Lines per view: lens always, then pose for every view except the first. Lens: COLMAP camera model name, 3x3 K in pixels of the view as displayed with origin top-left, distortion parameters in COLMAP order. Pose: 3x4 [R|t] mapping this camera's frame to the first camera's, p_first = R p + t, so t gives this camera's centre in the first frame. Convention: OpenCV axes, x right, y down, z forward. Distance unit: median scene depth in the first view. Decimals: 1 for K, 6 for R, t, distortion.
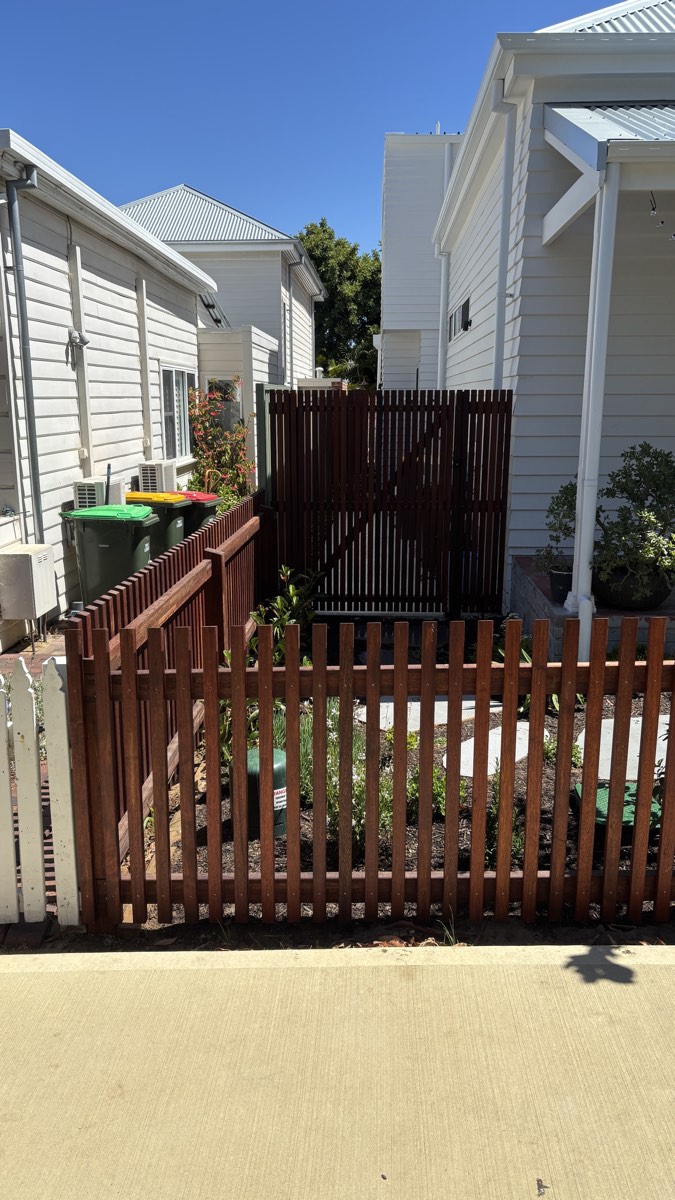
lens RADIAL K [[884.4, 0, 337.5], [0, 884.4, 600.0], [0, 0, 1]] dist [0.012786, -0.003279]
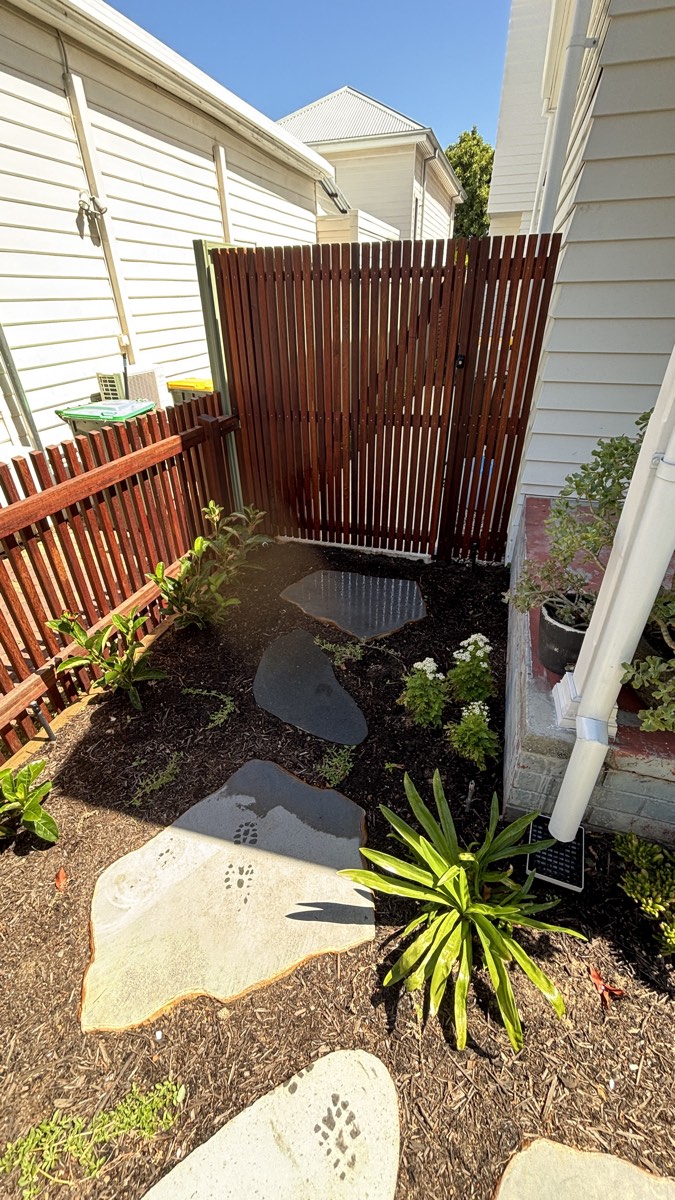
lens RADIAL K [[479.2, 0, 337.5], [0, 479.2, 600.0], [0, 0, 1]] dist [0.001332, 0.000199]
pose [[0.968891, 0.118054, -0.217518, 0.183194], [-0.037351, 0.938584, 0.343023, -0.131051], [0.244654, -0.324228, 0.913795, 0.707372]]
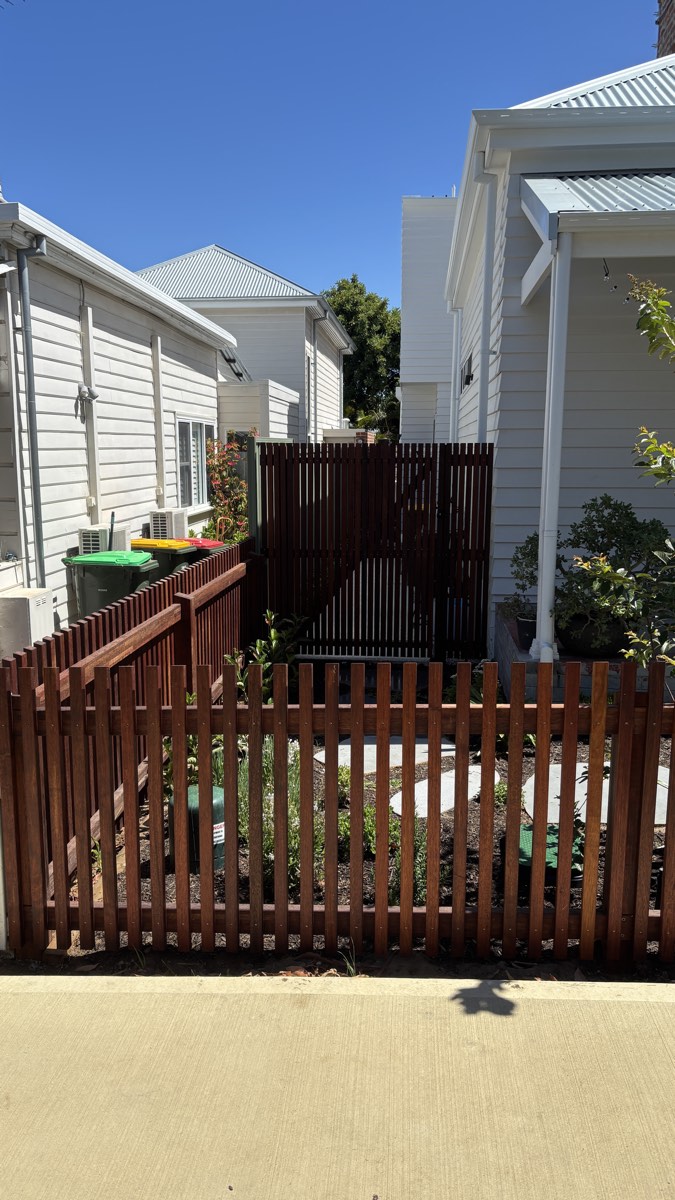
lens RADIAL K [[879.6, 0, 337.5], [0, 879.6, 600.0], [0, 0, 1]] dist [0.028192, -0.032320]
pose [[0.999119, 0.008911, -0.041002, 0.073510], [-0.011033, 0.998596, -0.051819, 0.001068], [0.040483, 0.052226, 0.997814, -0.028272]]
